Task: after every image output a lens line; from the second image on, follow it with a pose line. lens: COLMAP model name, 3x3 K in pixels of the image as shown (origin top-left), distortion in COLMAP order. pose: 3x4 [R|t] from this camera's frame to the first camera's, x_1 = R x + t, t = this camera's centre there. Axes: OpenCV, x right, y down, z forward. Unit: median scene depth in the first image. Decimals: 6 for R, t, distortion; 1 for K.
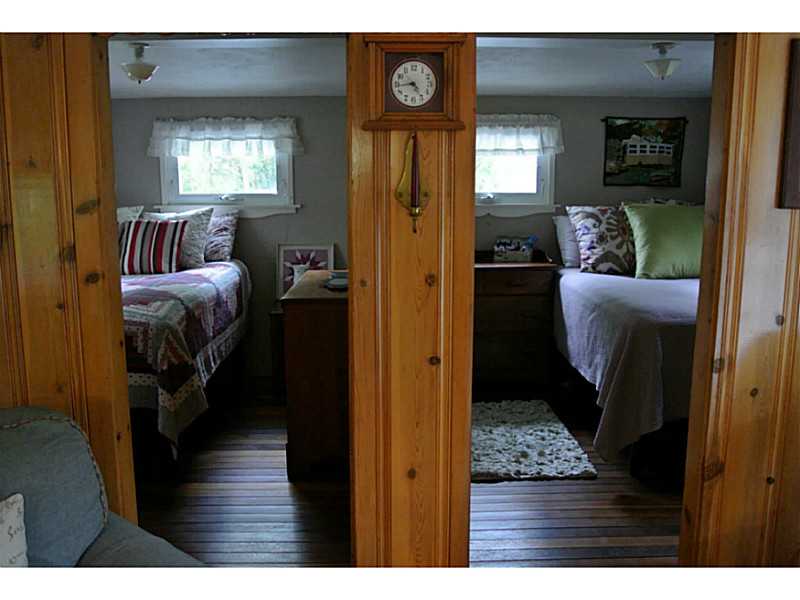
lens RADIAL K [[783.8, 0, 400.0], [0, 783.8, 300.0], [0, 0, 1]] dist [-0.018706, -0.008222]
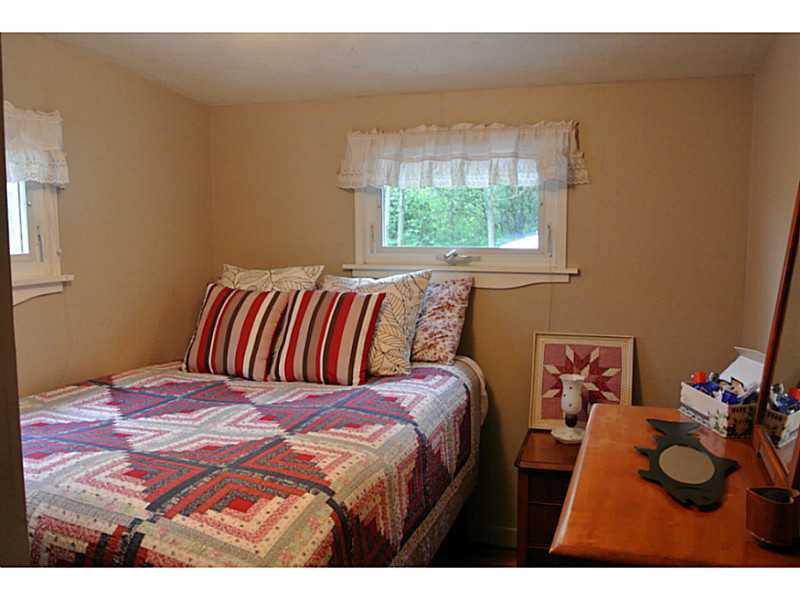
lens RADIAL K [[783.8, 0, 400.0], [0, 783.8, 300.0], [0, 0, 1]] dist [-0.018706, -0.008222]
pose [[0.952796, 0.034720, -0.301618, -0.078279], [-0.049685, 0.997878, -0.042082, -0.068938], [0.299517, 0.055082, 0.952500, 0.418044]]
